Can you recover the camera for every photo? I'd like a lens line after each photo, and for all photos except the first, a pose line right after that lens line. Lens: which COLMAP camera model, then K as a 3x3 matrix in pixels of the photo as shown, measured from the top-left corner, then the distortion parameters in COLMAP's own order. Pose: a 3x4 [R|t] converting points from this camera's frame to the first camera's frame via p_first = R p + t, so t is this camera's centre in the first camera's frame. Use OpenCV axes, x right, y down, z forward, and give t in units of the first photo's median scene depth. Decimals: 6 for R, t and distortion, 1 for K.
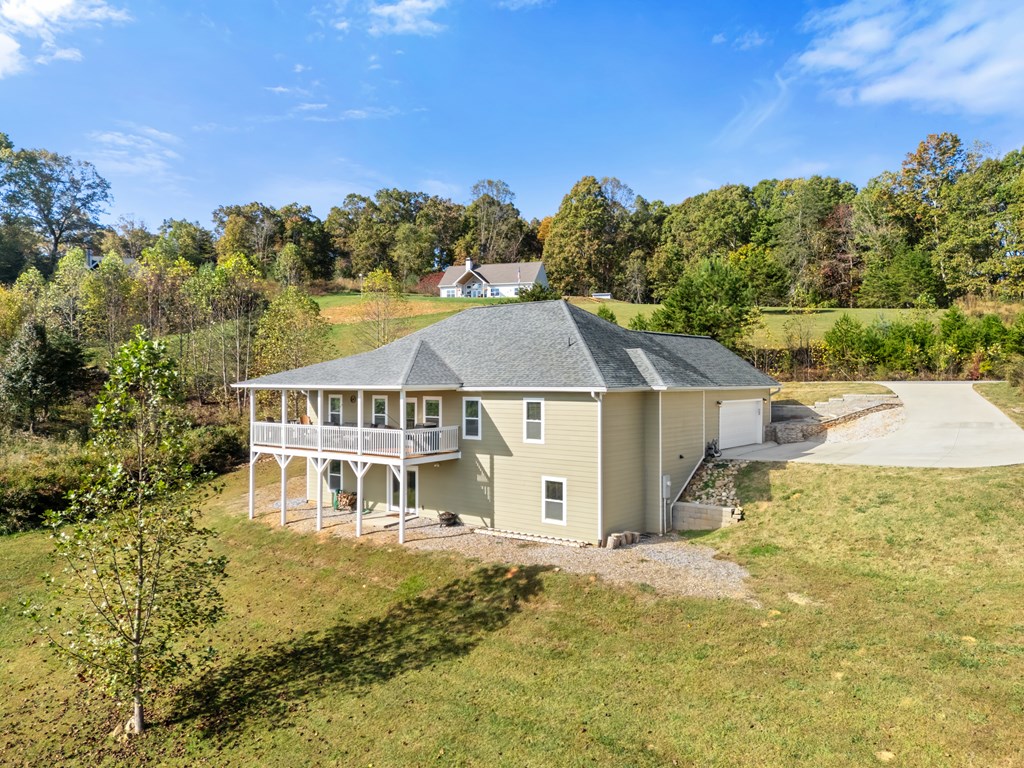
lens RADIAL K [[682.9, 0, 512.0], [0, 682.9, 384.0], [0, 0, 1]] dist [0.029414, -0.001951]
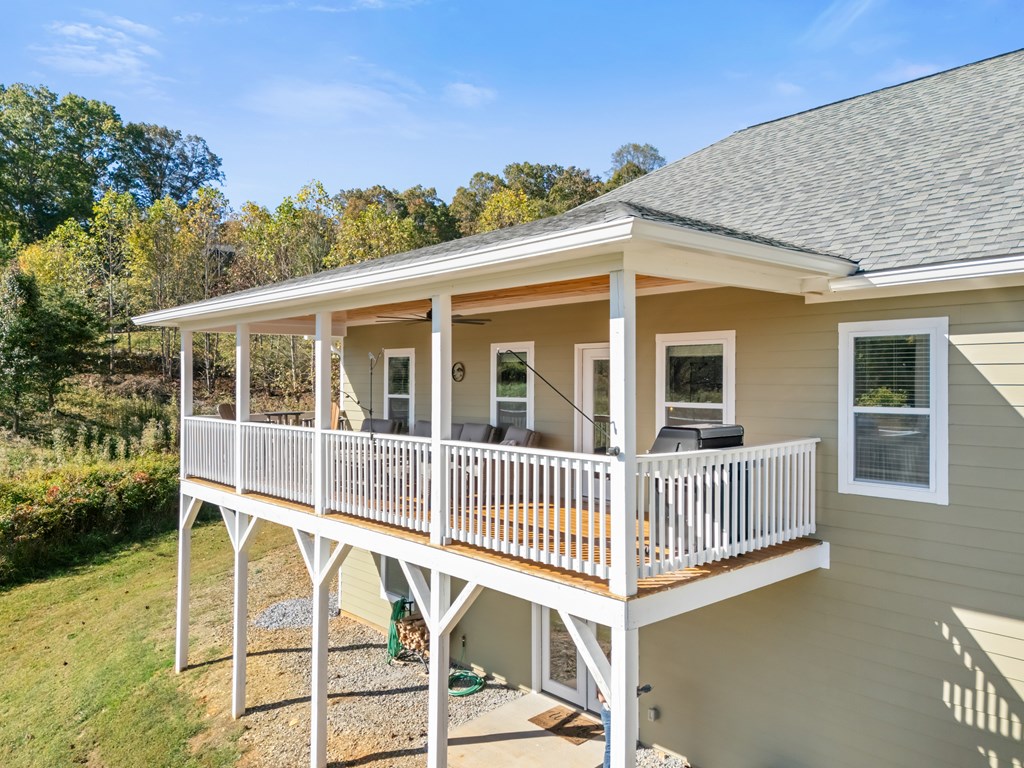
lens RADIAL K [[682.9, 0, 512.0], [0, 682.9, 384.0], [0, 0, 1]] dist [0.029414, -0.001951]
pose [[0.982985, 0.003535, -0.183651, -0.034853], [-0.004798, 0.999968, -0.006435, 0.010457], [0.183622, 0.007206, 0.982971, 0.177226]]
